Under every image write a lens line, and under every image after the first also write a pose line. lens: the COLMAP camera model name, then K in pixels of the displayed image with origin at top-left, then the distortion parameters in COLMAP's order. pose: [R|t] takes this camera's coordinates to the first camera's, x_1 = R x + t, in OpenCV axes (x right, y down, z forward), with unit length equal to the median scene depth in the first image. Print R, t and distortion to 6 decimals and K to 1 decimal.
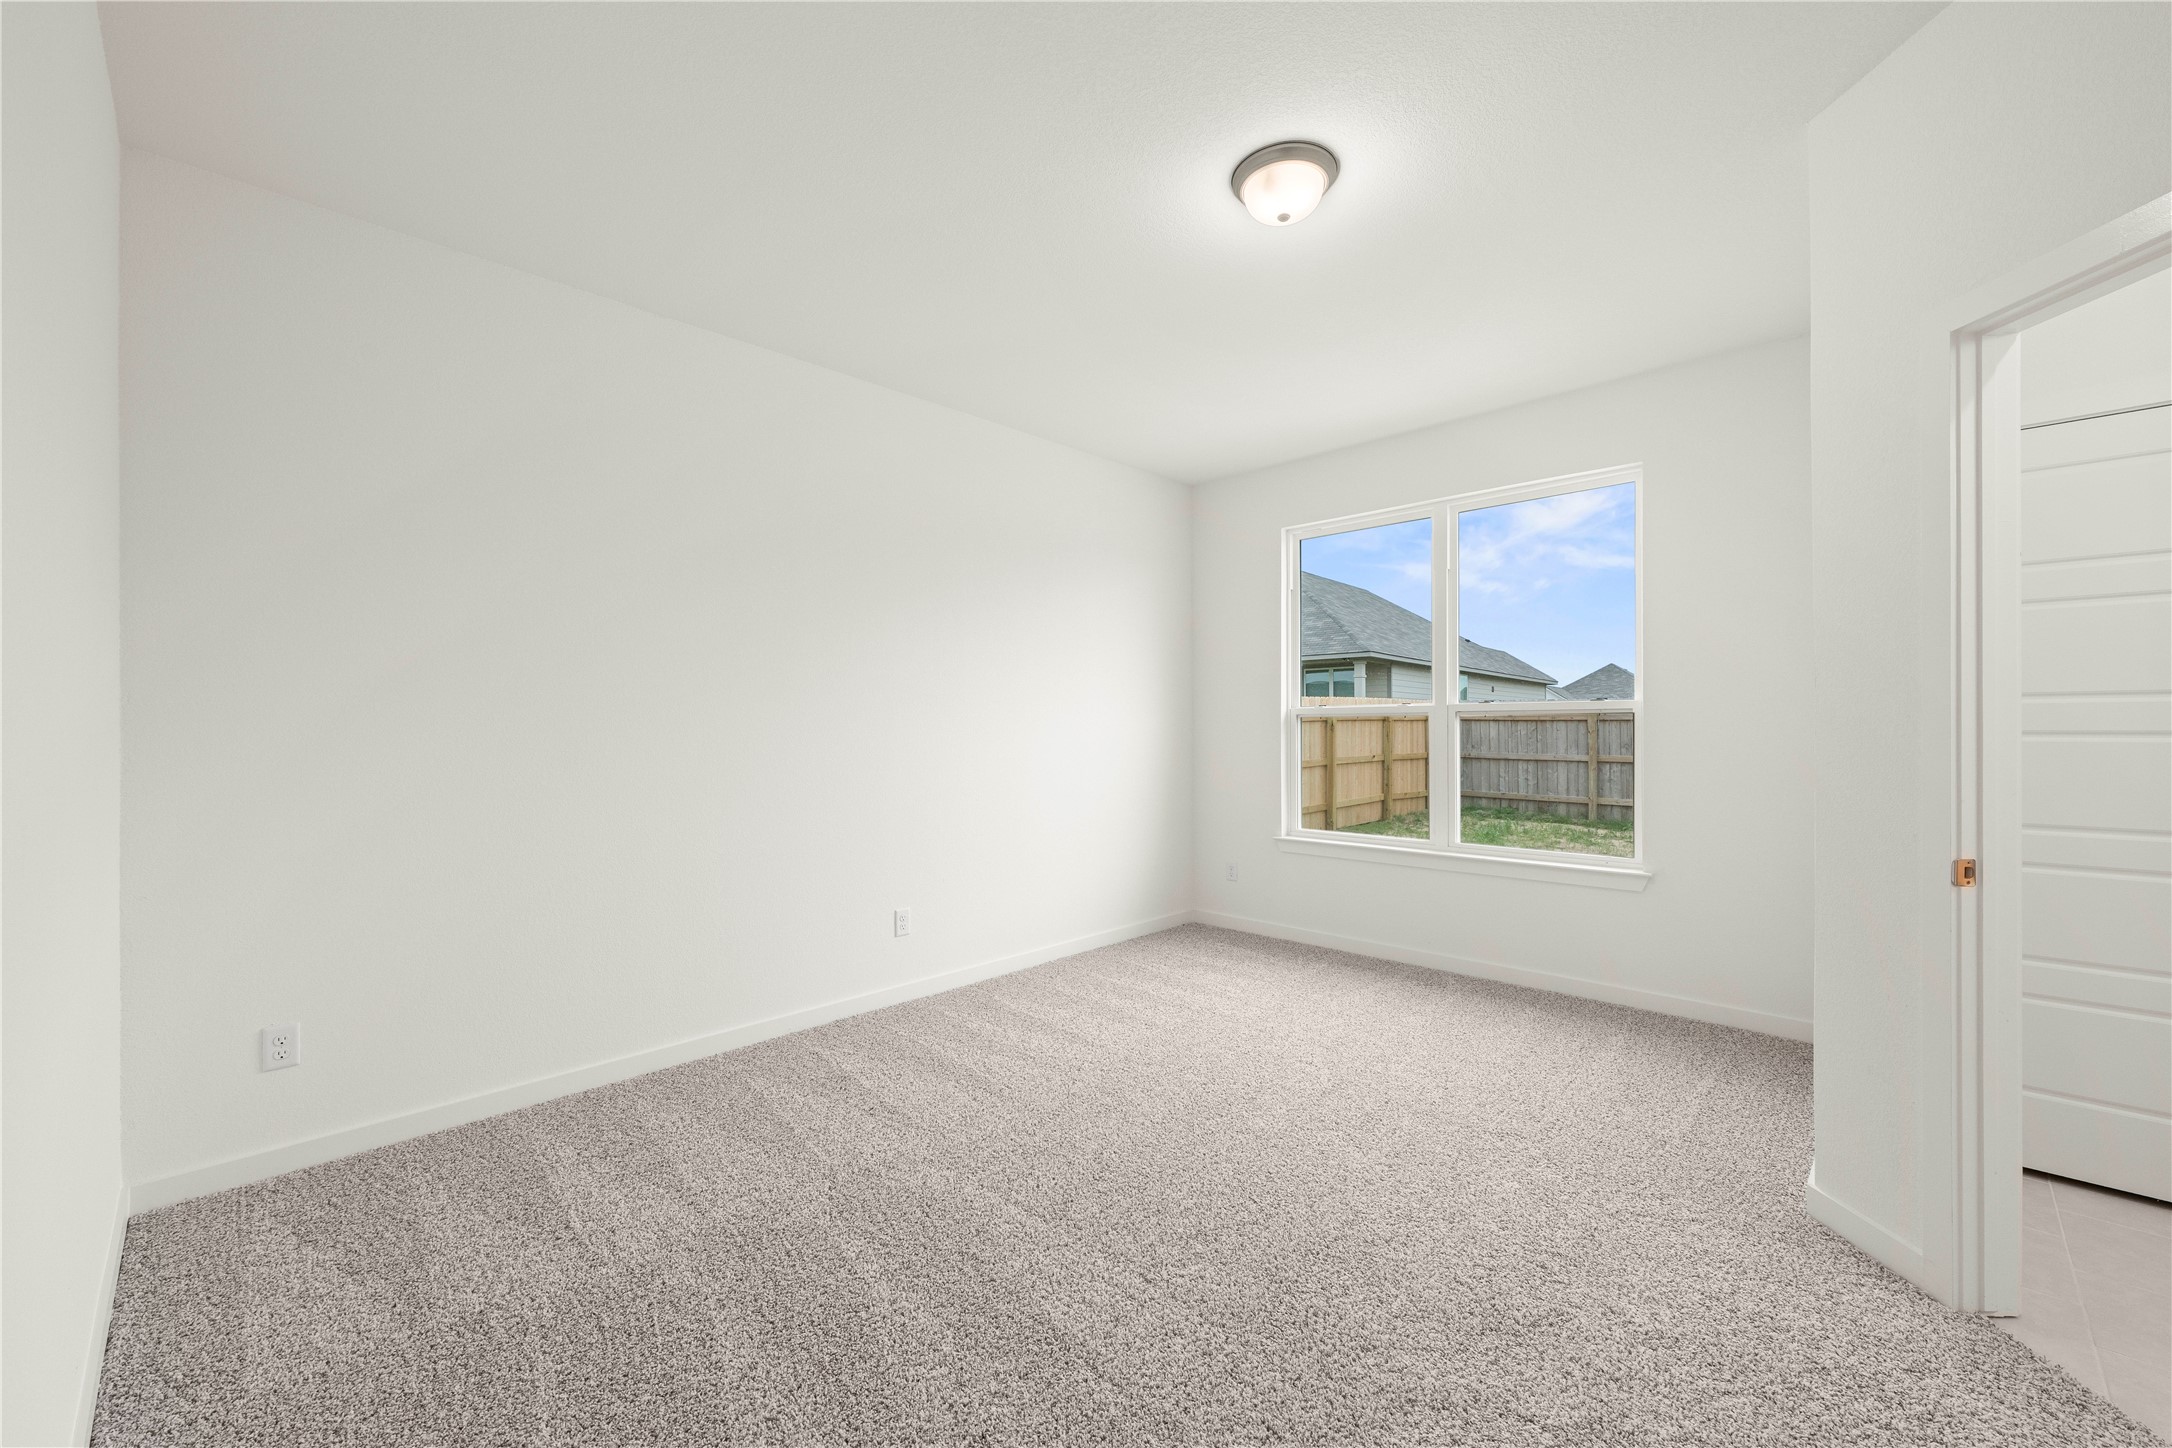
lens RADIAL K [[859.6, 0, 1092.2], [0, 859.6, 730.7], [0, 0, 1]] dist [-0.000177, 0.000058]
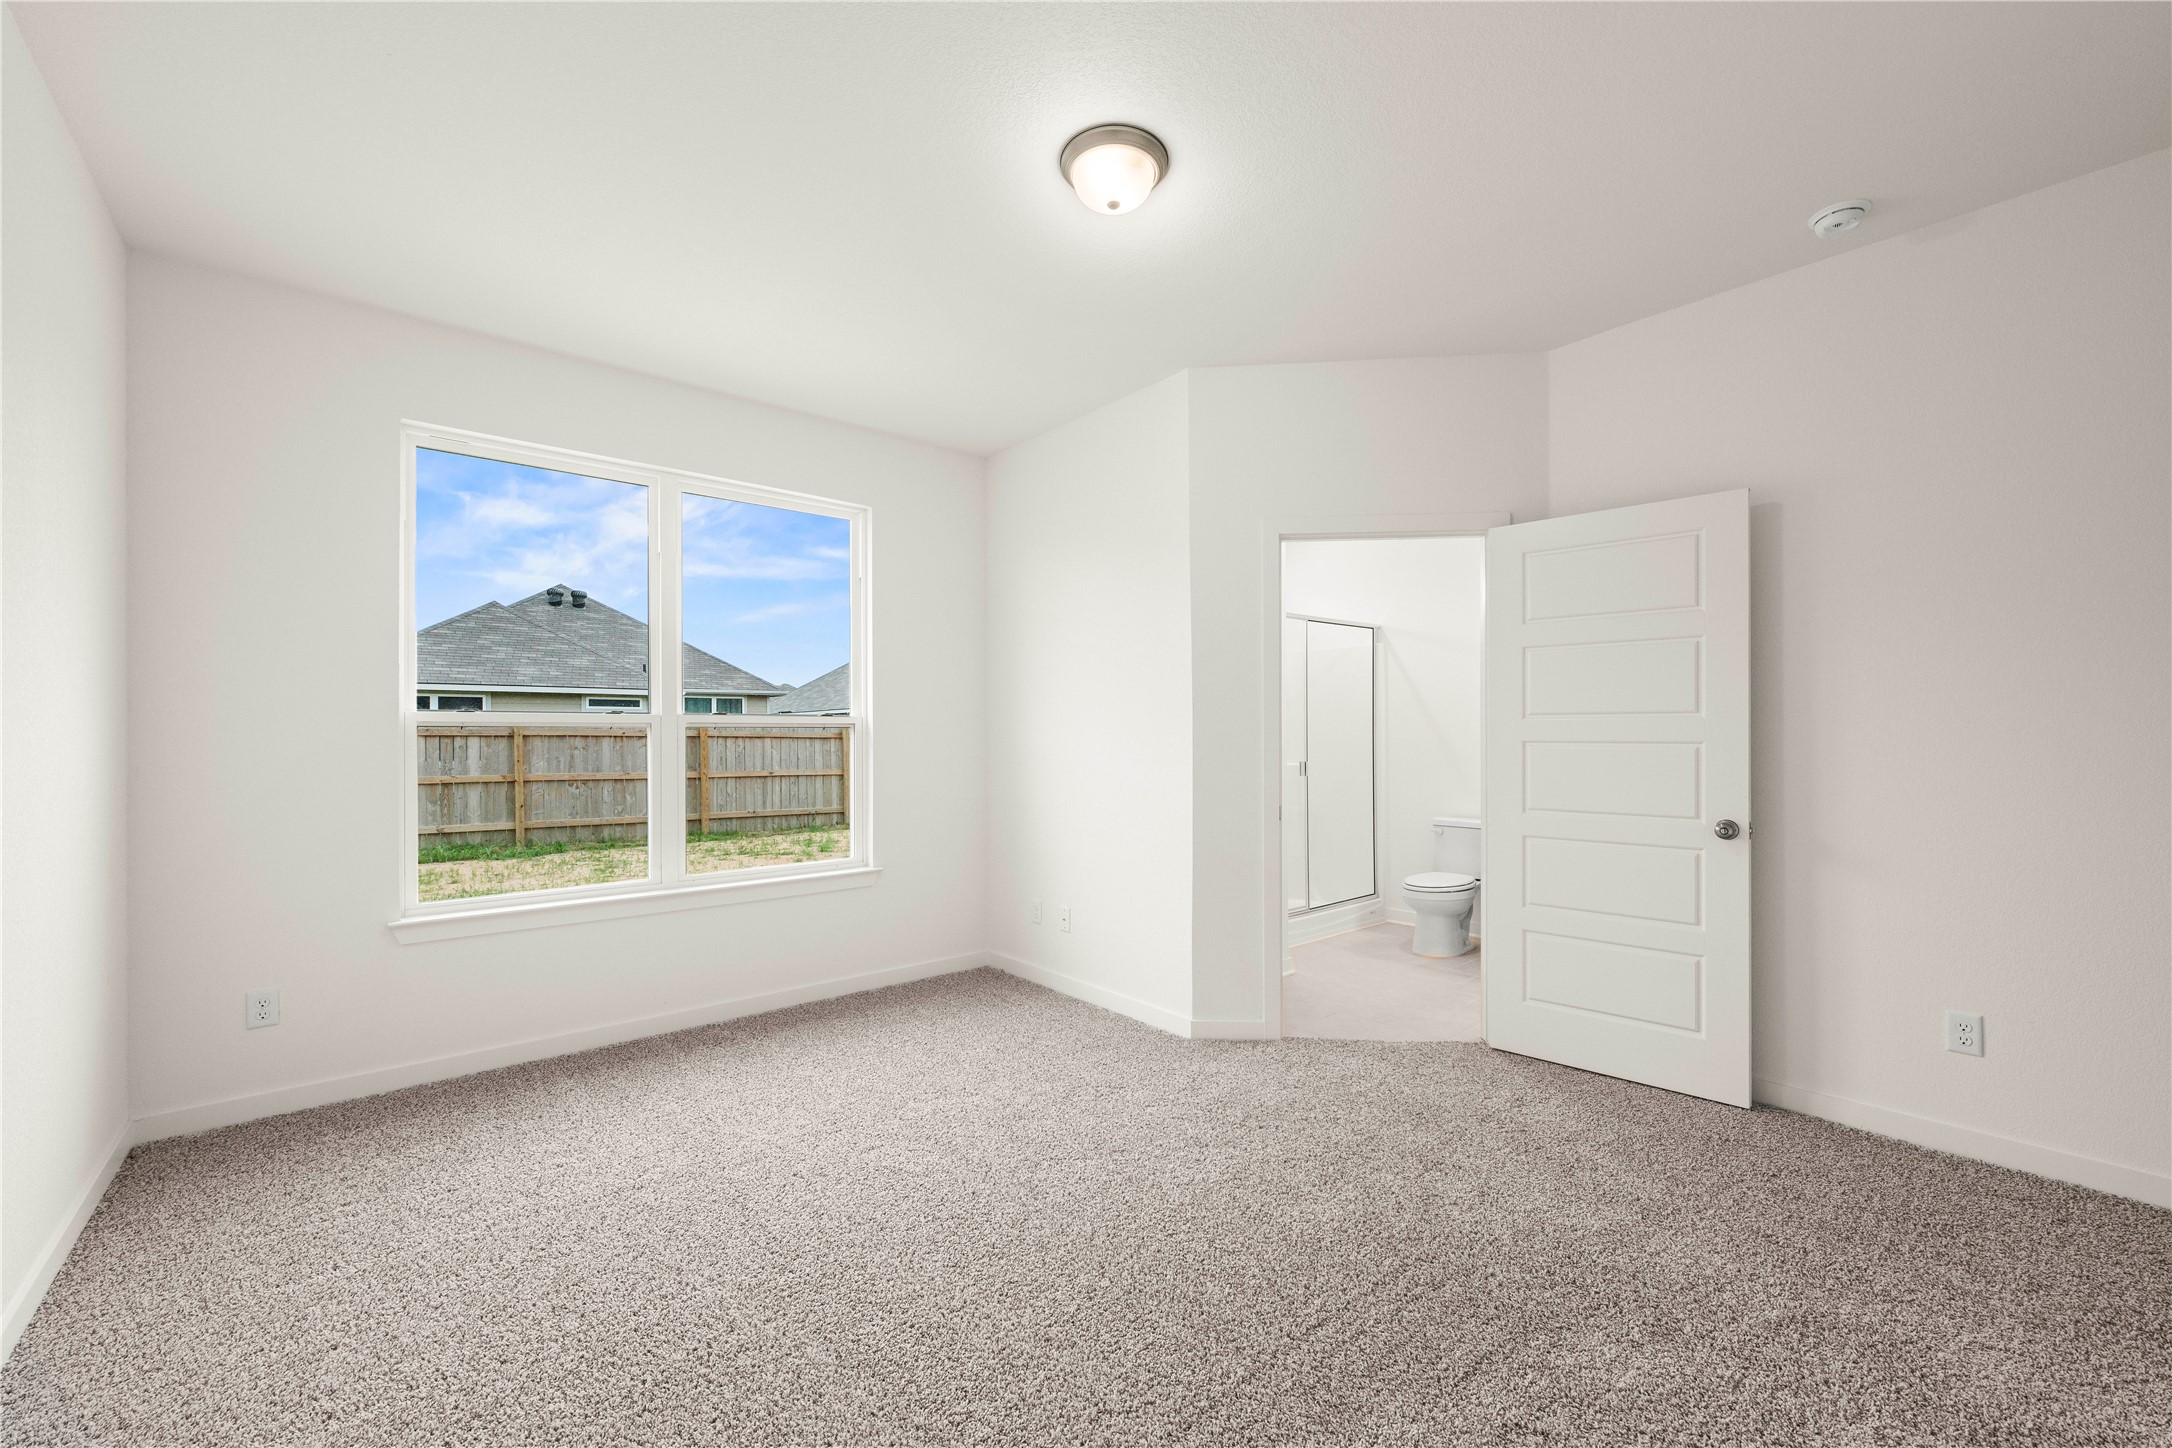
lens RADIAL K [[859.6, 0, 1092.2], [0, 859.6, 730.7], [0, 0, 1]] dist [-0.000177, 0.000058]
pose [[0.089704, 0.010401, 0.995914, -0.415010], [0.010205, 0.999883, -0.011361, -0.000444], [-0.995916, 0.011182, 0.089587, 0.538144]]
